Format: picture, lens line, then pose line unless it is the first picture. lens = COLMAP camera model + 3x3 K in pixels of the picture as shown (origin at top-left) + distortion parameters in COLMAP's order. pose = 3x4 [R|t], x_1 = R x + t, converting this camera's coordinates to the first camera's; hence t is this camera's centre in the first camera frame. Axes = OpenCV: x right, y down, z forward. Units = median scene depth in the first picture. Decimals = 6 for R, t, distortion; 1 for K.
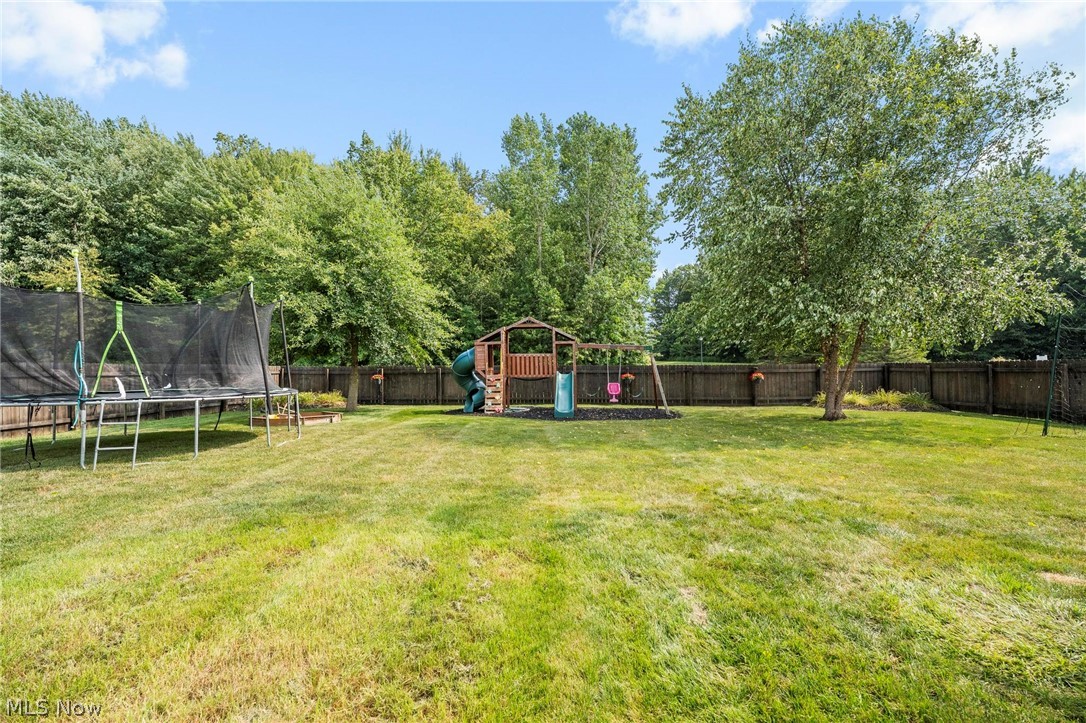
lens RADIAL K [[496.5, 0, 543.3], [0, 496.5, 383.7], [0, 0, 1]] dist [-0.000975, 0.000069]
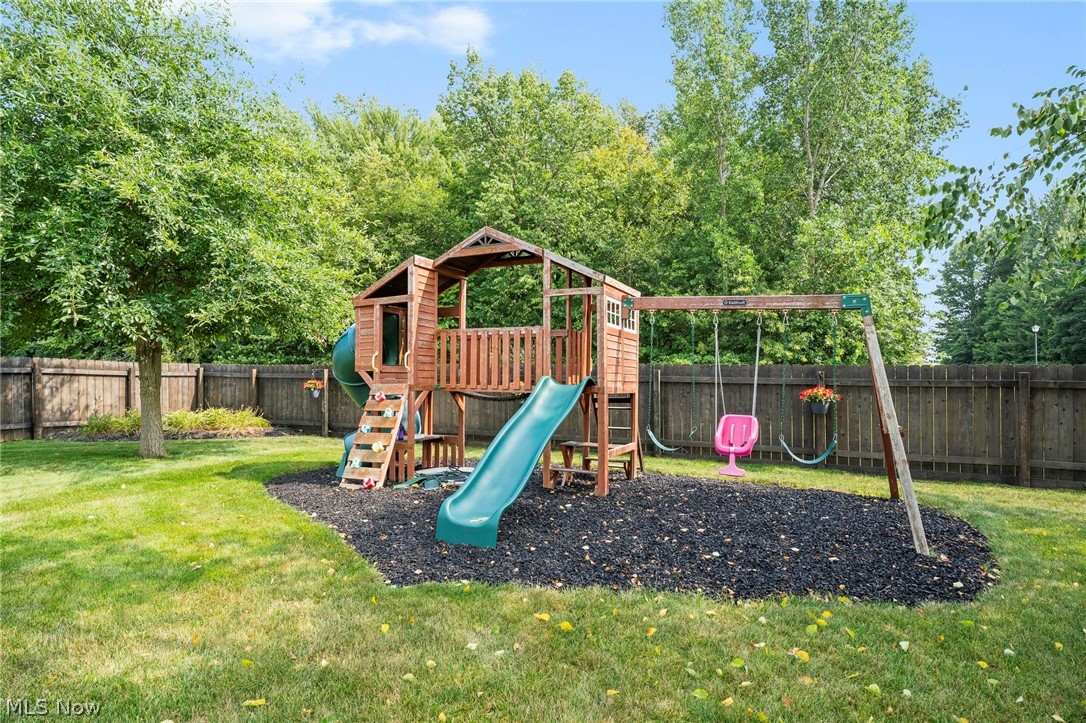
lens RADIAL K [[591.3, 0, 544.5], [0, 591.3, 385.7], [0, 0, 1]] dist [-0.002449, -0.000557]
pose [[0.928714, 0.018289, -0.370346, 0.135667], [-0.023796, 0.999664, -0.010305, -0.011082], [0.370033, 0.018383, 0.928837, 0.481248]]
